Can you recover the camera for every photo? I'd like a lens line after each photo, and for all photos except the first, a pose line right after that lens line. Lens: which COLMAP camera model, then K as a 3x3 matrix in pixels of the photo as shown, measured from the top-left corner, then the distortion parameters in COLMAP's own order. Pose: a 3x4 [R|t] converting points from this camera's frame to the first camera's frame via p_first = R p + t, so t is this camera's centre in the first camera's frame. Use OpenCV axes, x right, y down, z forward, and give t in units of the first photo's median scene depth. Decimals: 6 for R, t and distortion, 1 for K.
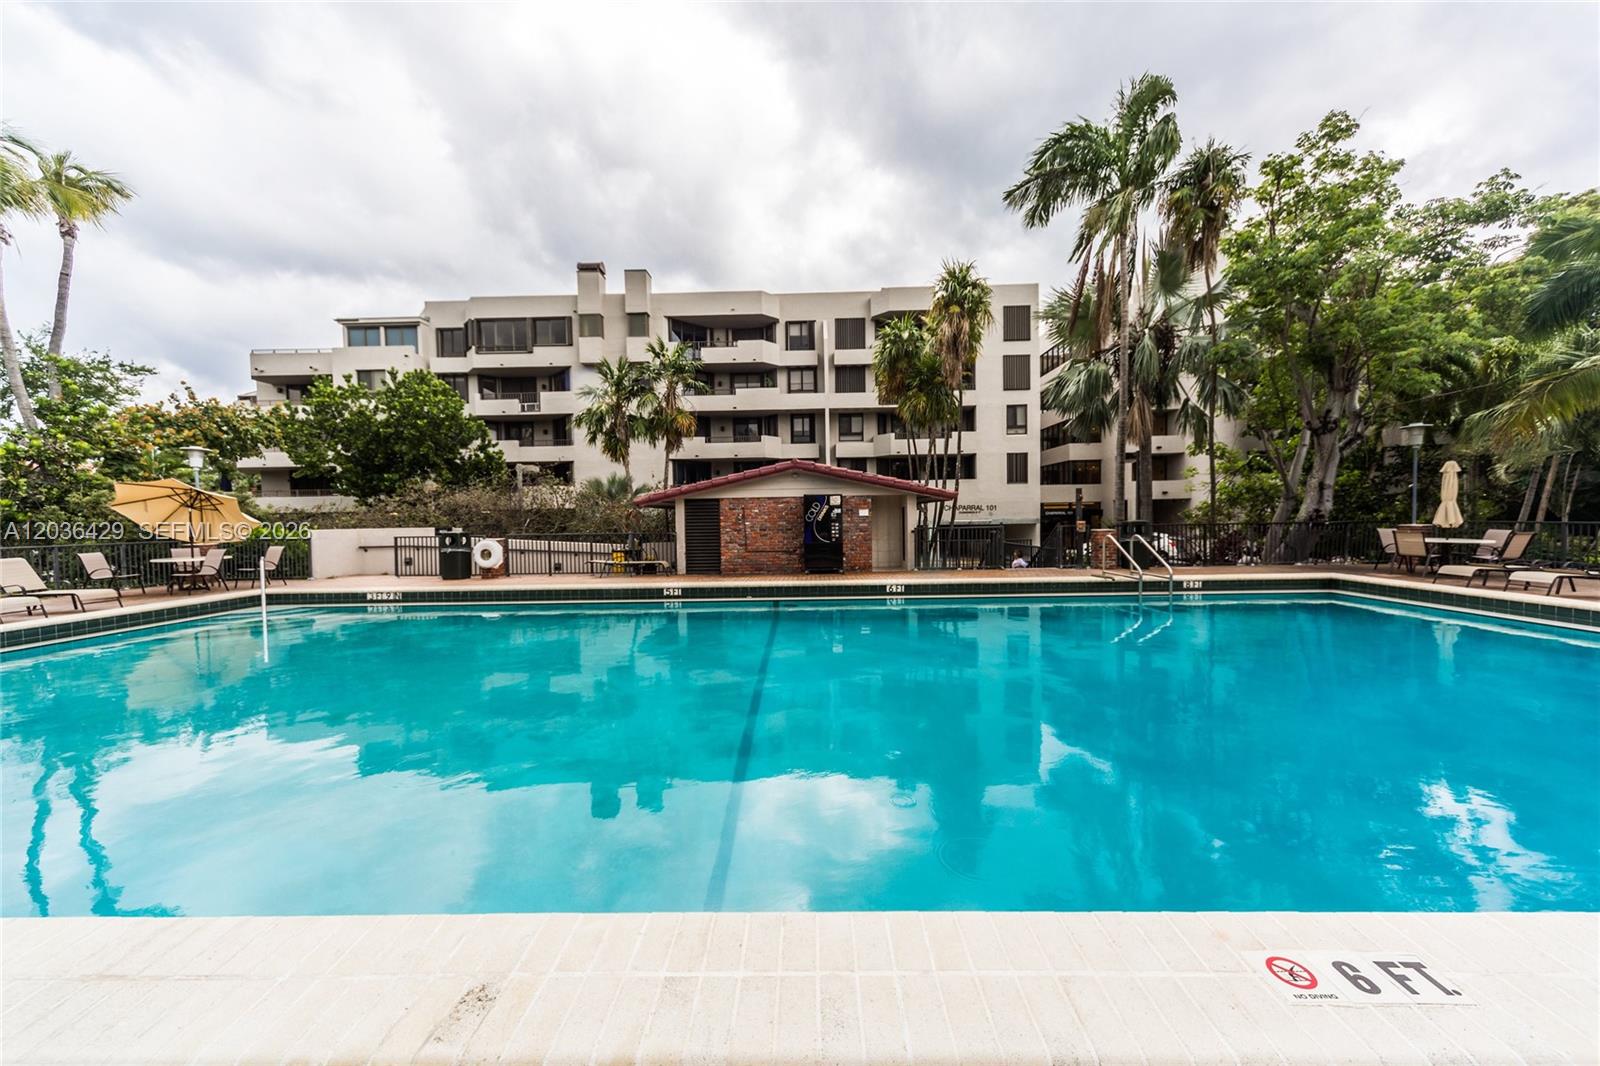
lens RADIAL K [[558.0, 0, 797.0], [0, 558.0, 522.9], [0, 0, 1]] dist [0.002493, 0.000238]
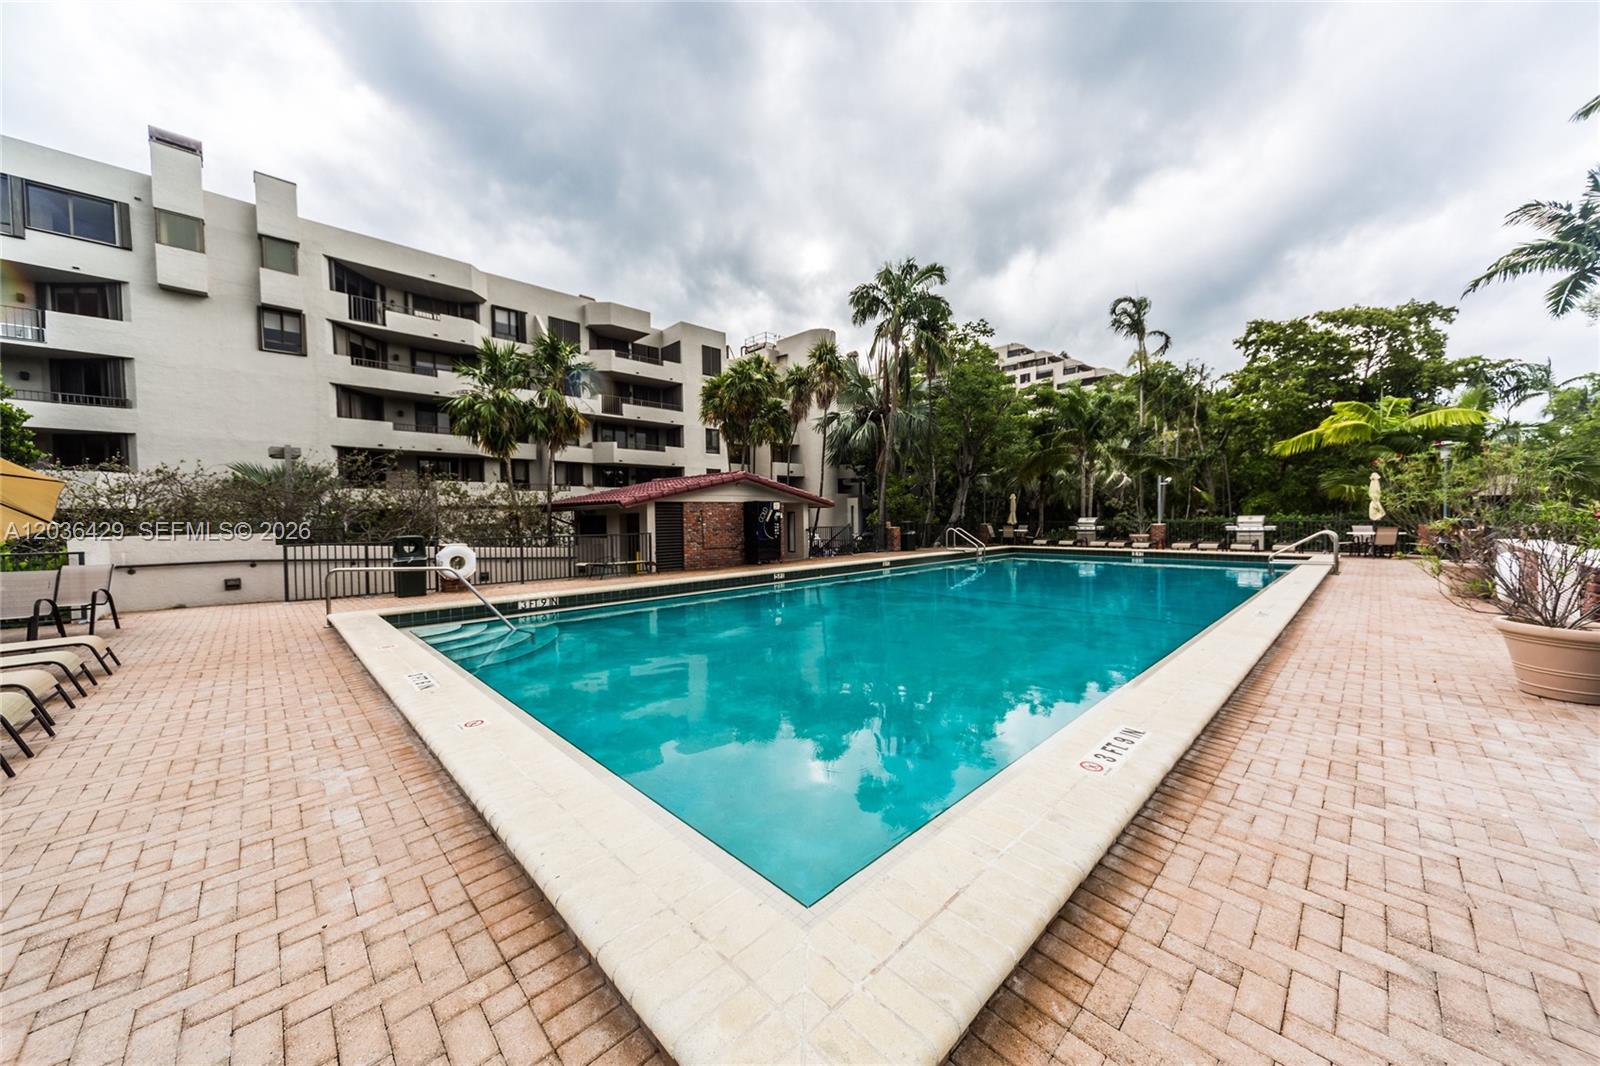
lens RADIAL K [[558.0, 0, 797.1], [0, 558.0, 531.2], [0, 0, 1]] dist [0.002493, 0.000238]
pose [[0.703193, -0.012080, 0.710896, -0.702579], [0.011182, 0.999920, 0.005931, 0.008908], [-0.710911, 0.003778, 0.703272, 0.043546]]
